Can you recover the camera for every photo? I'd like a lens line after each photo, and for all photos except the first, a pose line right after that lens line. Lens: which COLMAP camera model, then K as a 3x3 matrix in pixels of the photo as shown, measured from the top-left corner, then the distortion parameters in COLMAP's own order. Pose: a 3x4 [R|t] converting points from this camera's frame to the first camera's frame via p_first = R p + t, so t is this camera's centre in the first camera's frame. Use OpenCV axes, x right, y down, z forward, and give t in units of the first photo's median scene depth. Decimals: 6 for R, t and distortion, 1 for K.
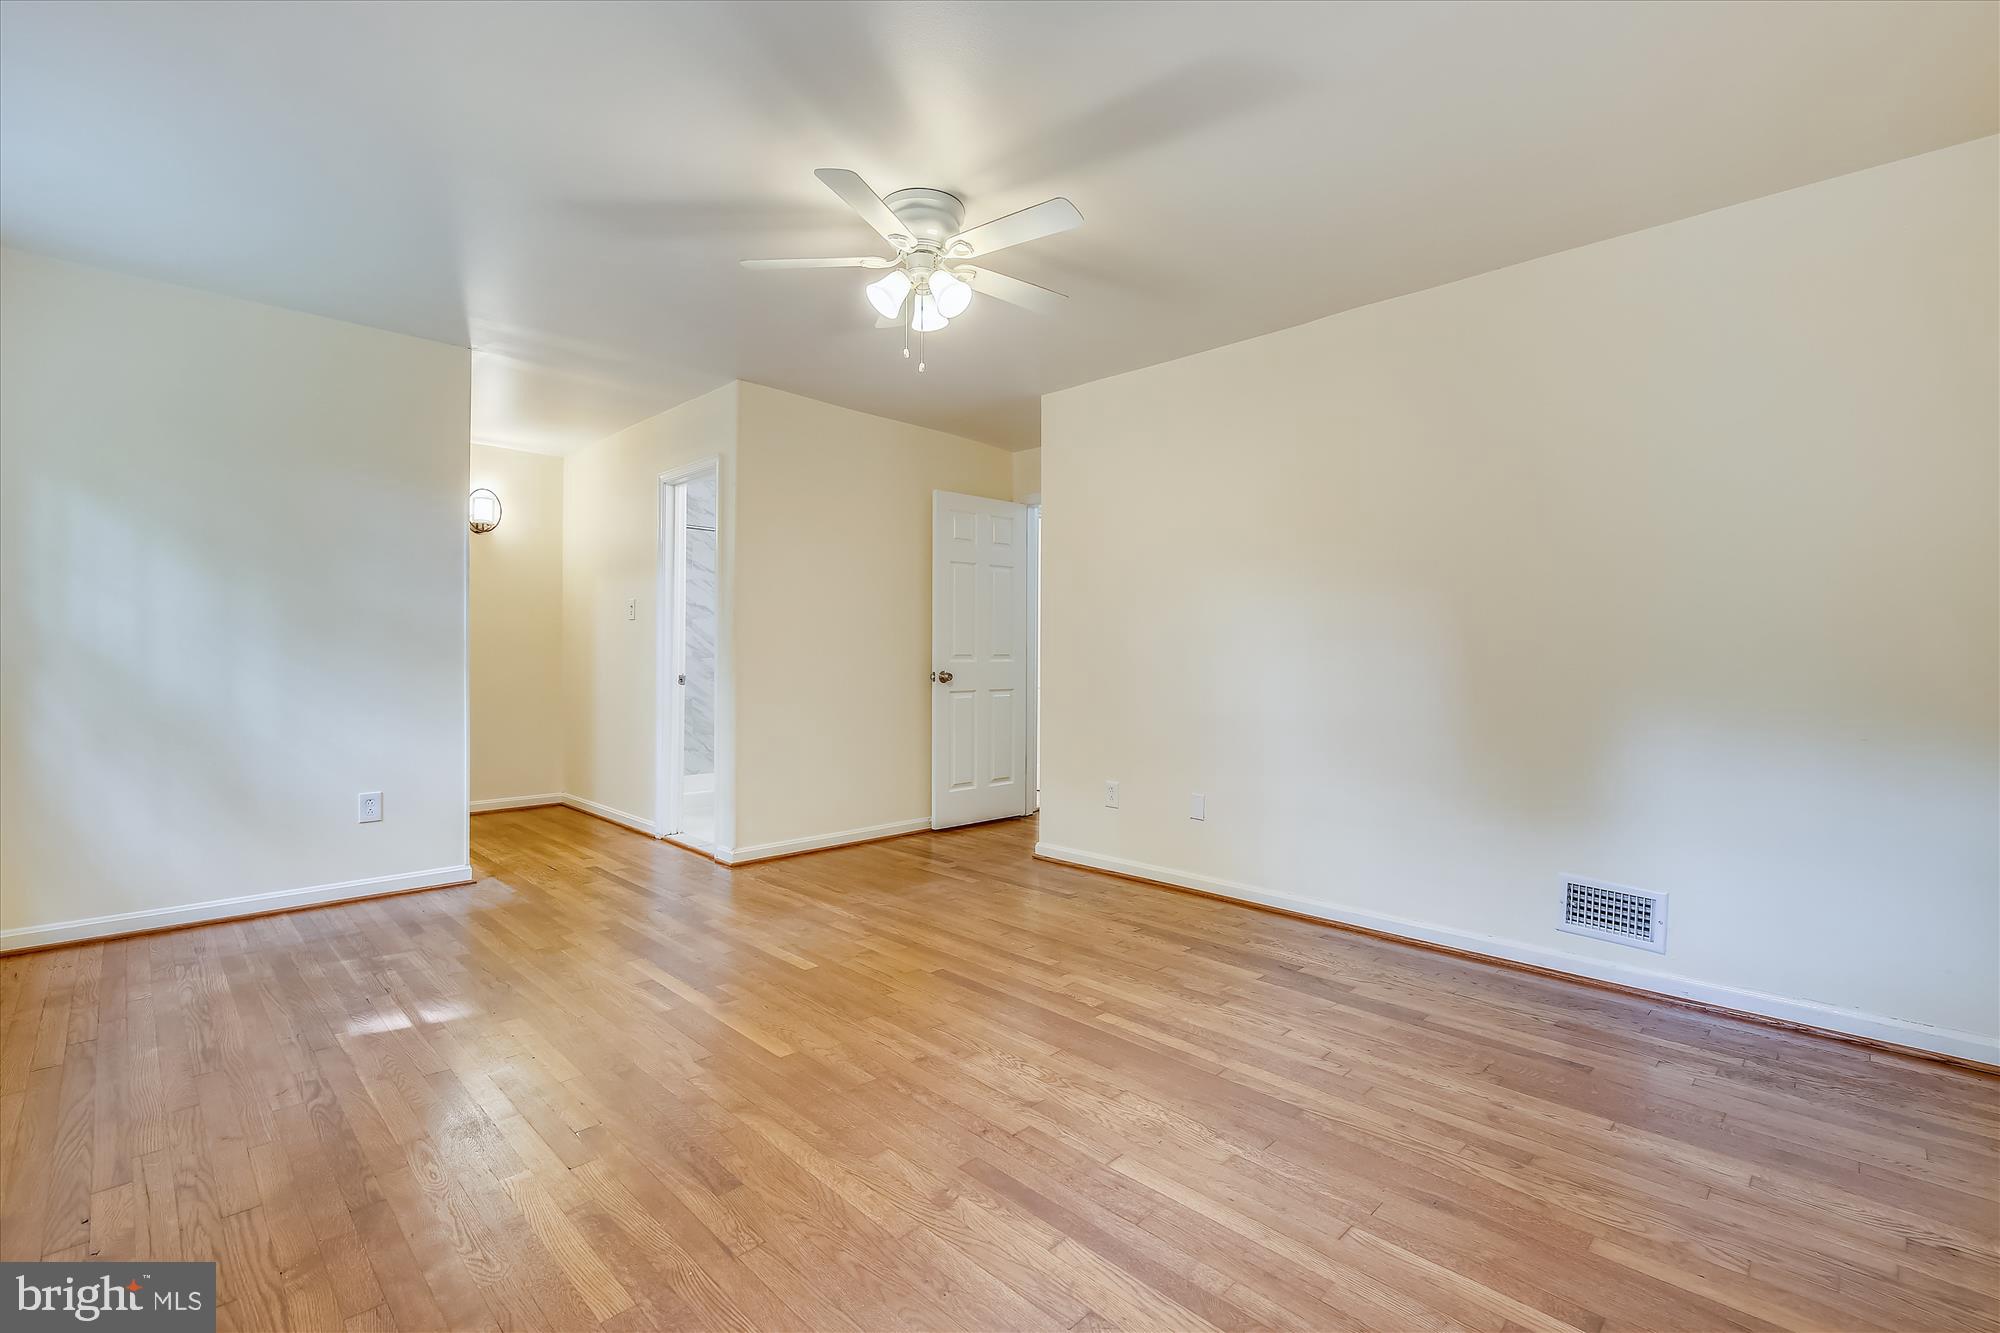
lens RADIAL K [[851.6, 0, 1007.3], [0, 851.6, 650.7], [0, 0, 1]] dist [0.004644, -0.005167]
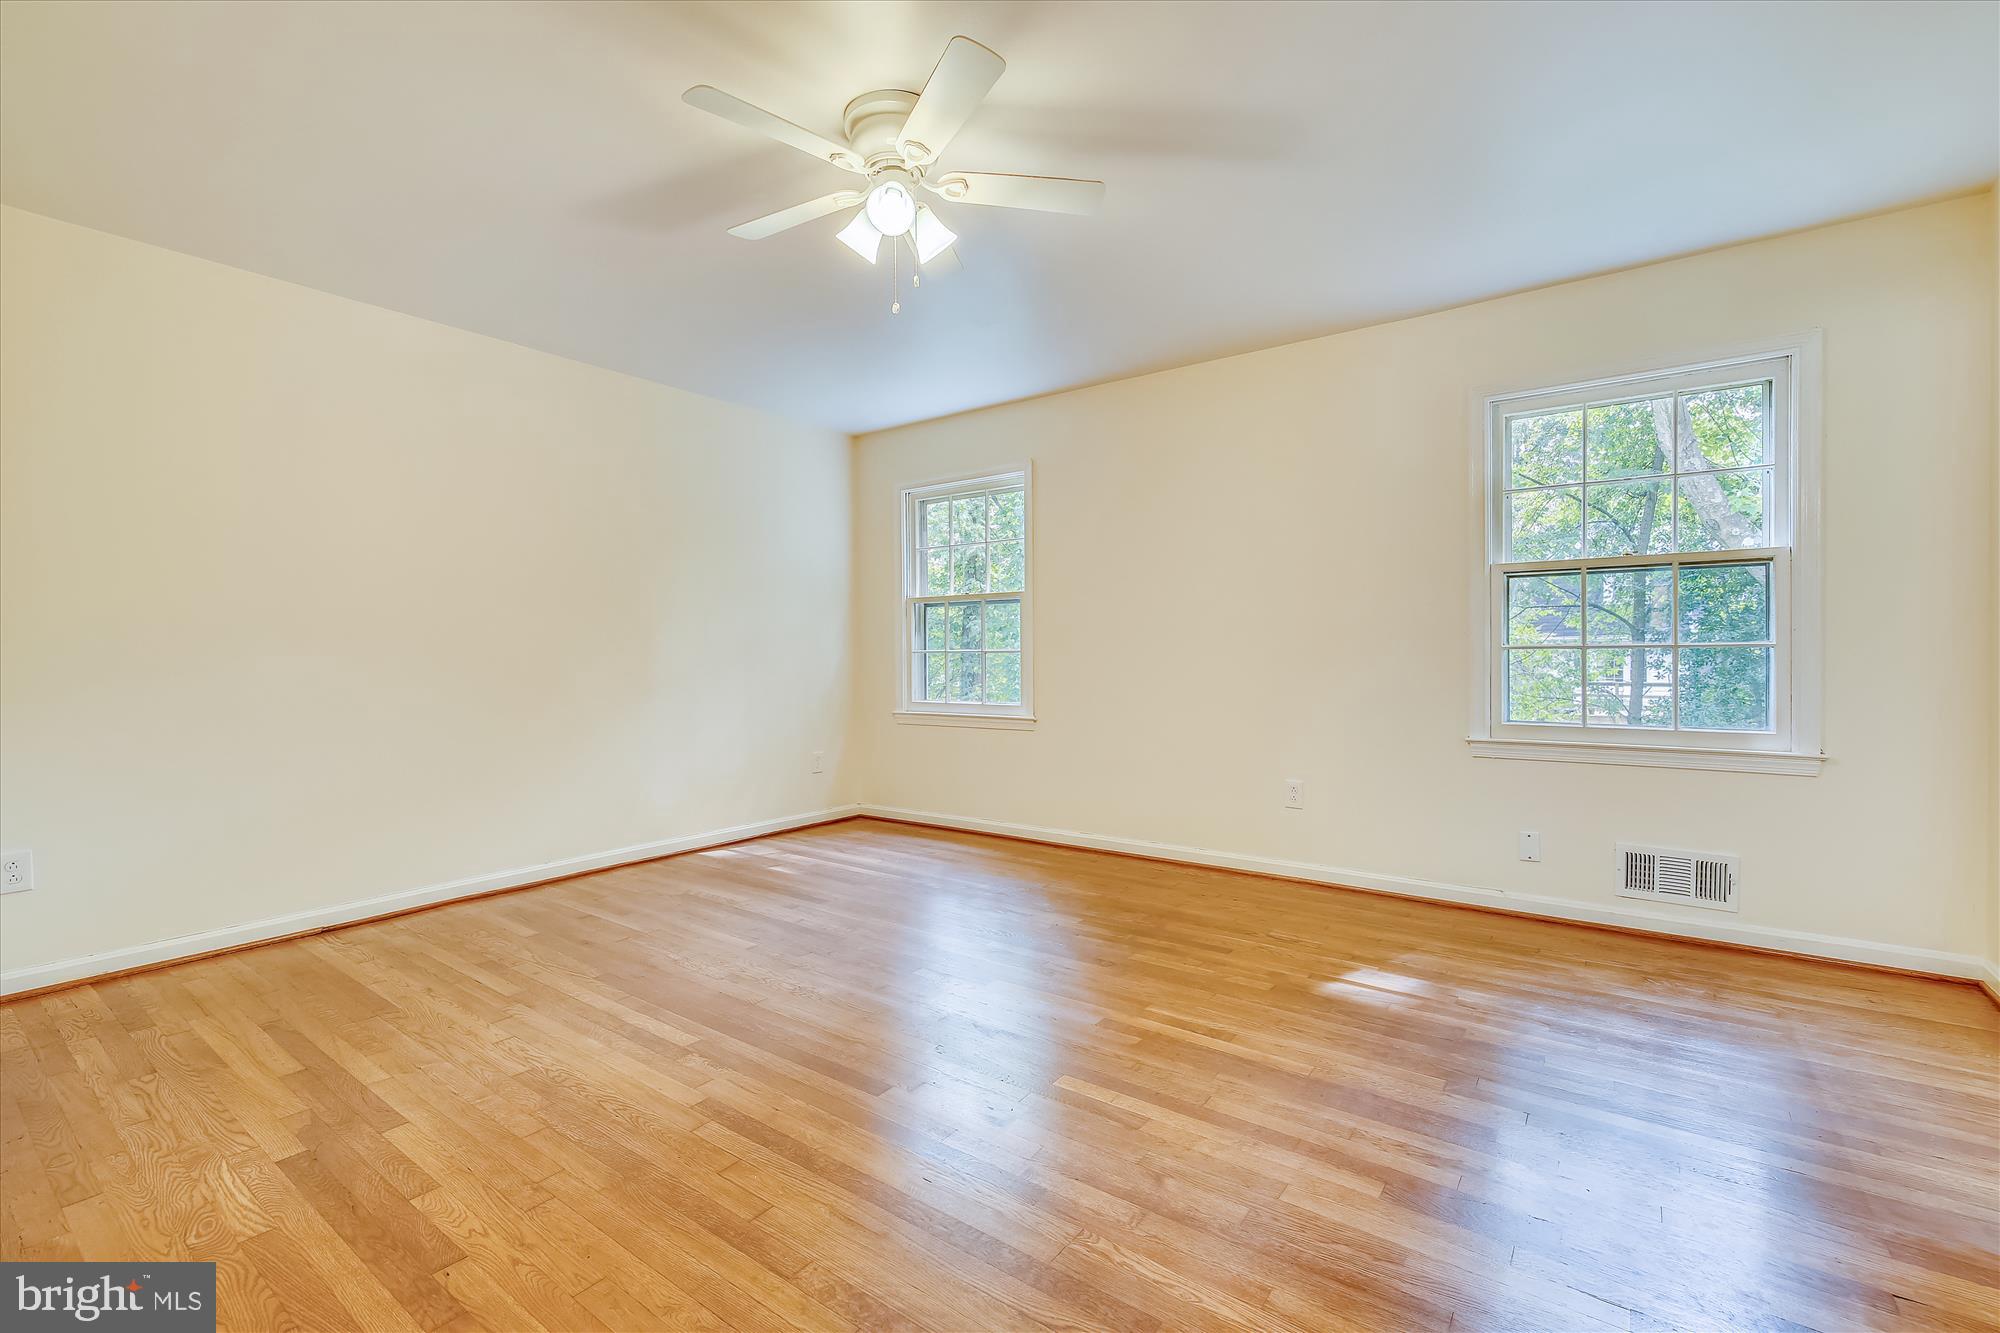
lens RADIAL K [[851.6, 0, 1007.3], [0, 851.6, 650.7], [0, 0, 1]] dist [0.004644, -0.005167]
pose [[-0.989331, -0.001680, -0.145676, -0.092020], [-0.000657, 0.999975, -0.007070, 0.013793], [0.145684, -0.006899, -0.989307, 1.982103]]
